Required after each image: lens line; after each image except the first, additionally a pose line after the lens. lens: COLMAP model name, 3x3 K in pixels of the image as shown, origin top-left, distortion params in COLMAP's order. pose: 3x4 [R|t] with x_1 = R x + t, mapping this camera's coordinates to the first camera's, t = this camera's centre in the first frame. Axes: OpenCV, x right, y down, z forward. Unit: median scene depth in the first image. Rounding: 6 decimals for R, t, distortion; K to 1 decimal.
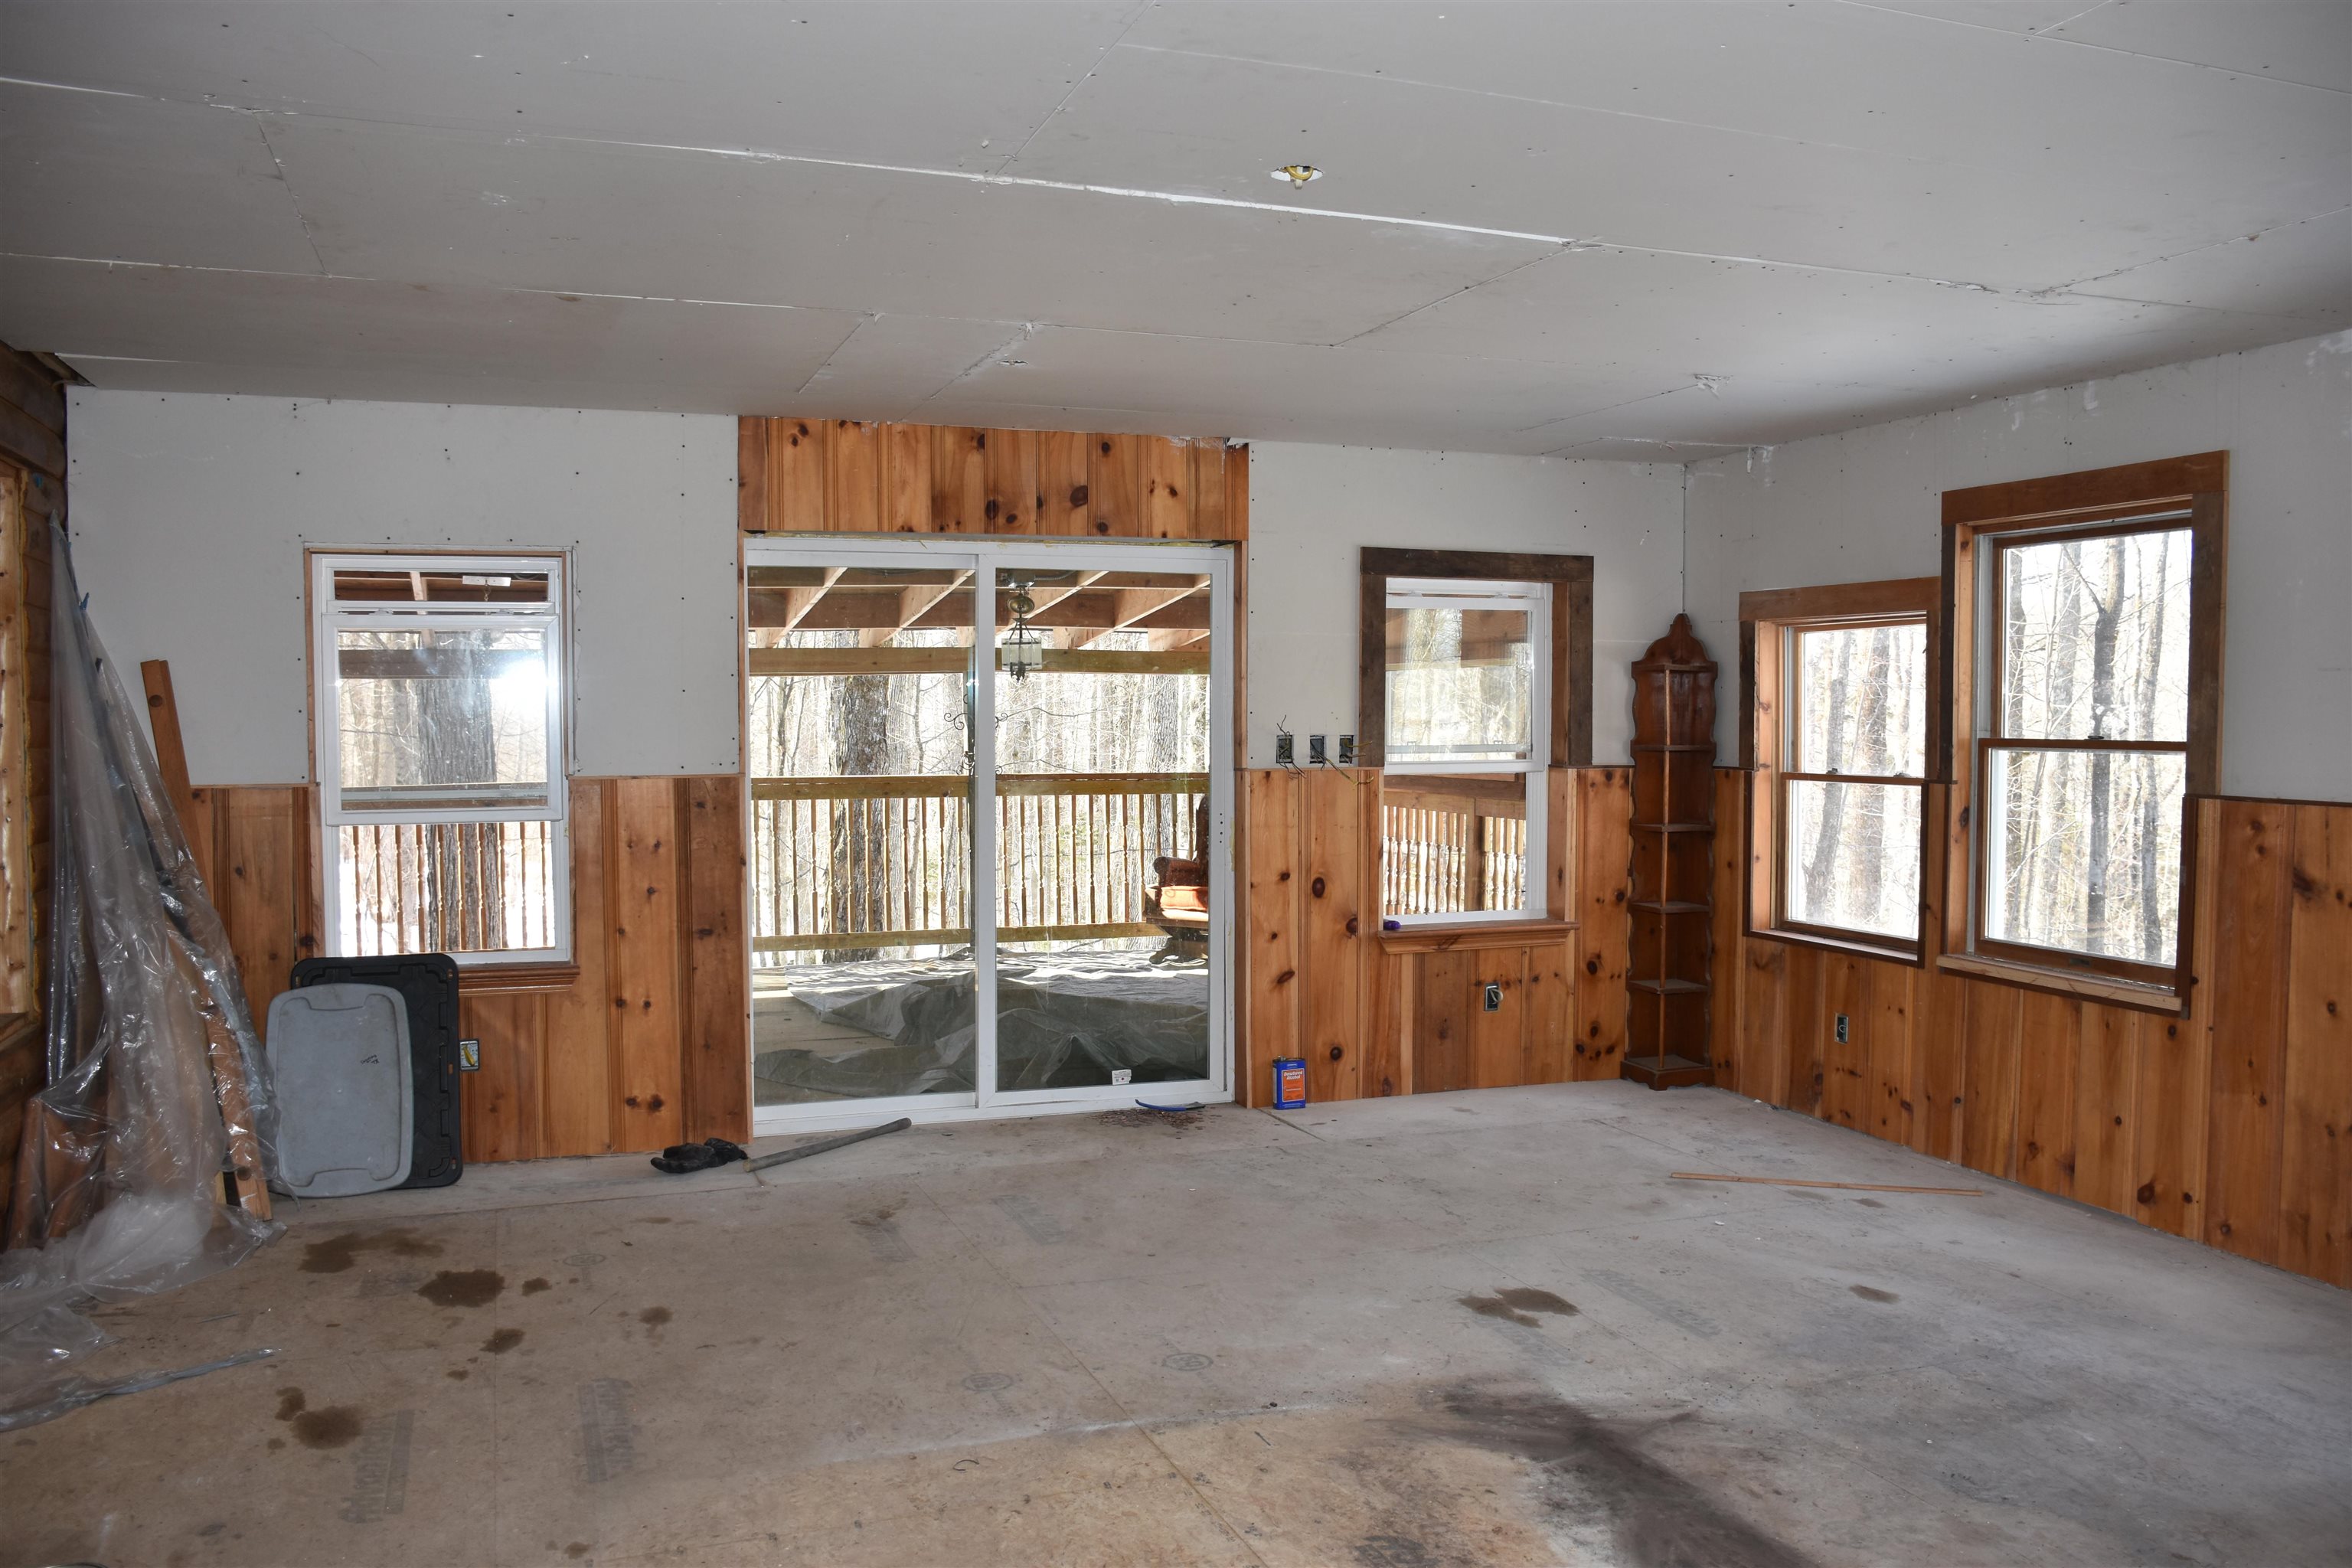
lens RADIAL K [[1867.8, 0, 1170.1], [0, 1867.8, 784.3], [0, 0, 1]] dist [-0.125100, 0.075608]
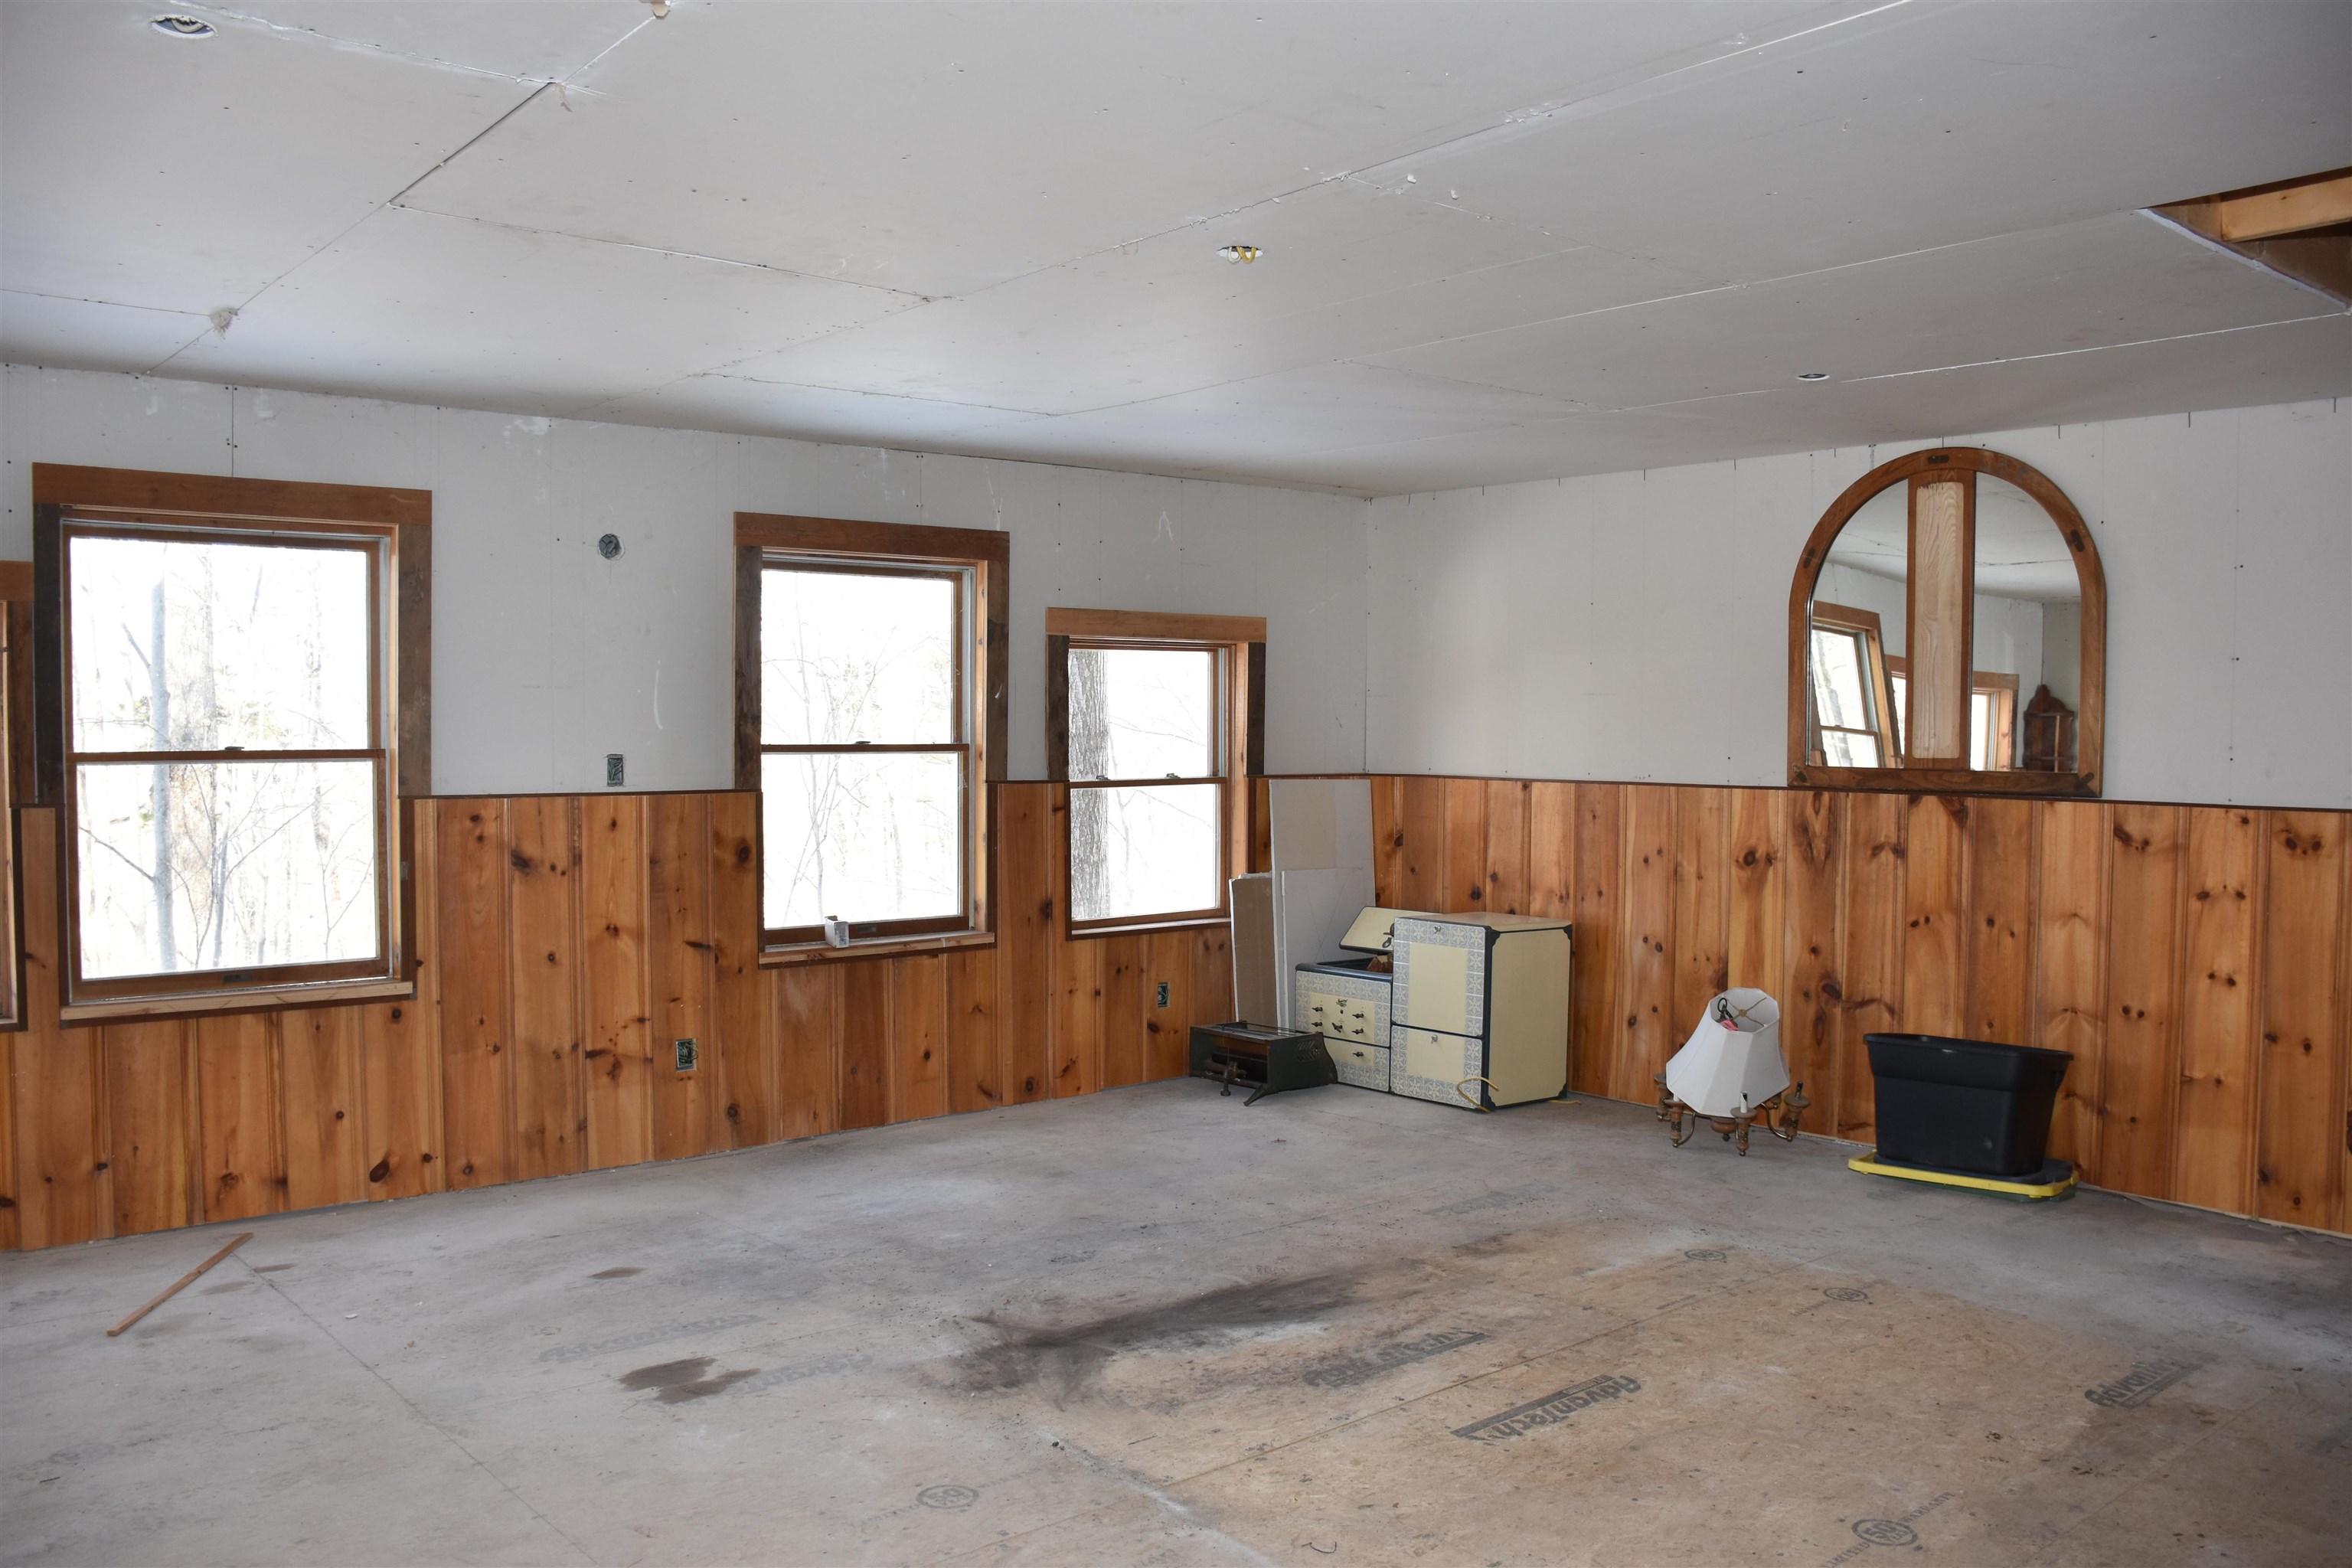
lens RADIAL K [[1867.8, 0, 1185.4], [0, 1867.8, 782.5], [0, 0, 1]] dist [-0.125100, 0.075608]
pose [[-0.353820, -0.035400, 0.934643, -0.609978], [0.032151, 0.998233, 0.049979, -0.040924], [-0.934761, 0.047734, -0.352057, 0.892049]]
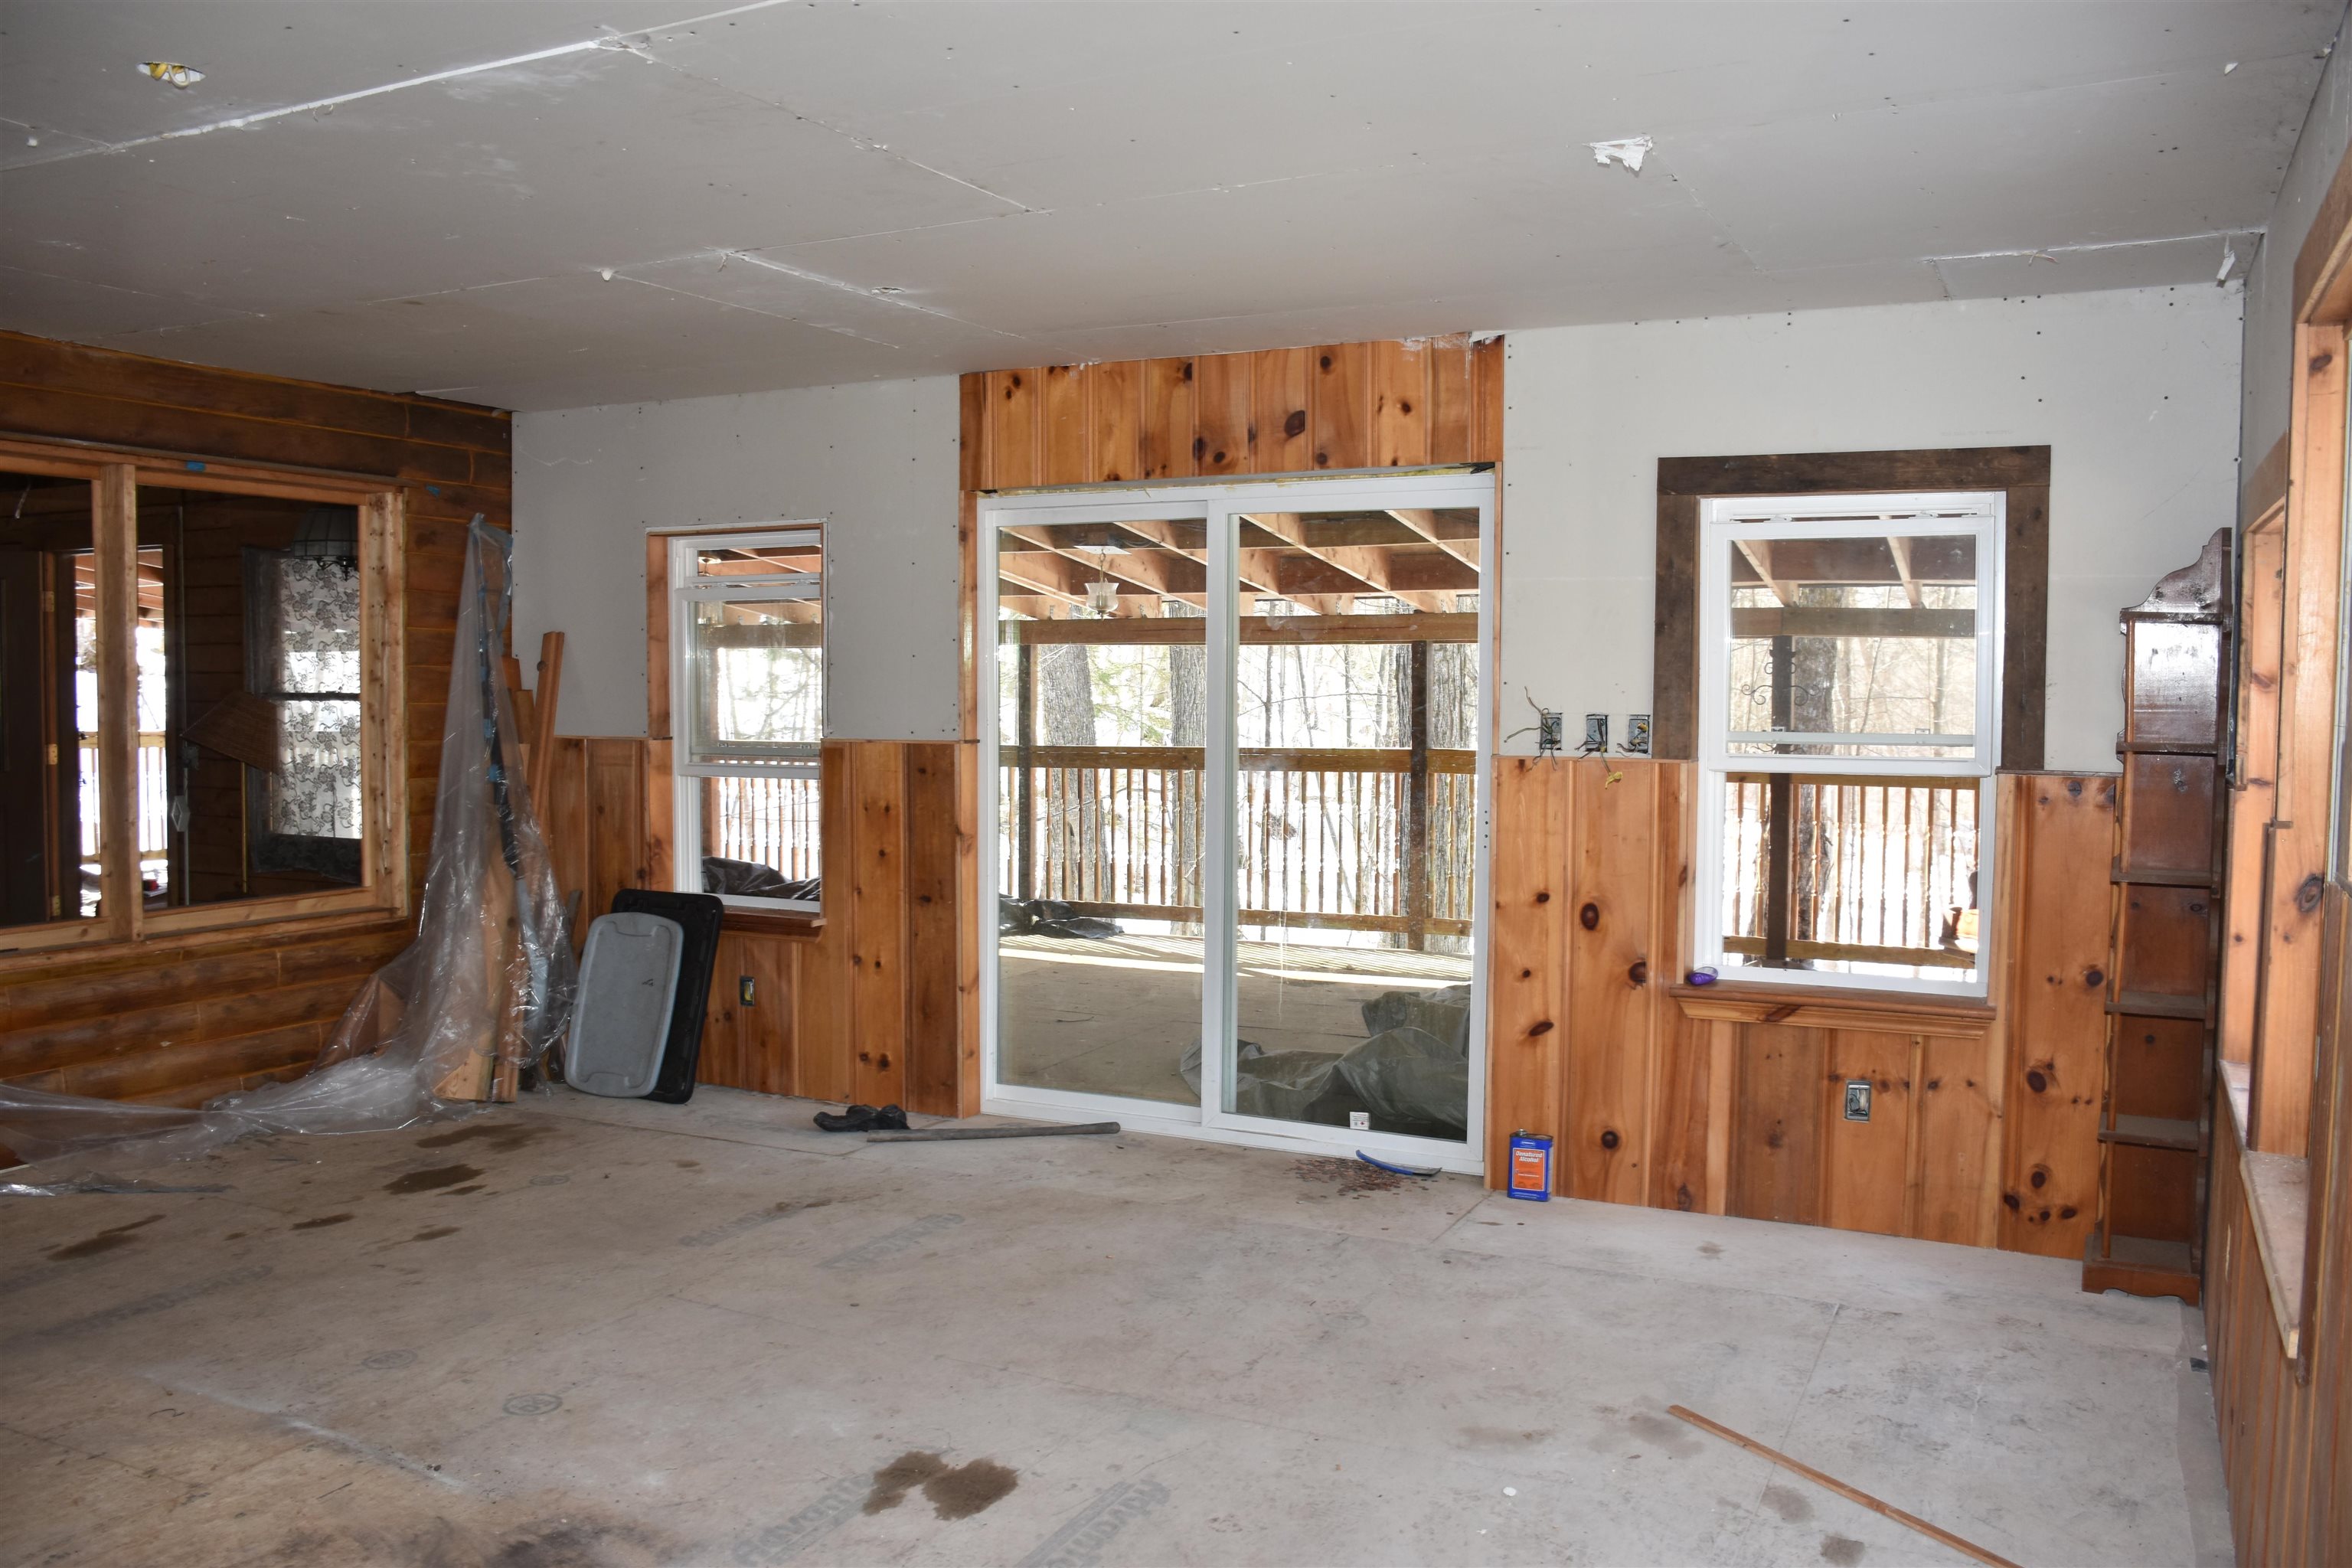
lens RADIAL K [[1867.8, 0, 1184.9], [0, 1867.8, 793.8], [0, 0, 1]] dist [-0.125100, 0.075608]
pose [[0.692500, 0.050131, -0.719674, 0.644093], [-0.033945, 0.998742, 0.036907, -0.020853], [0.720619, -0.001129, 0.693331, 0.465535]]
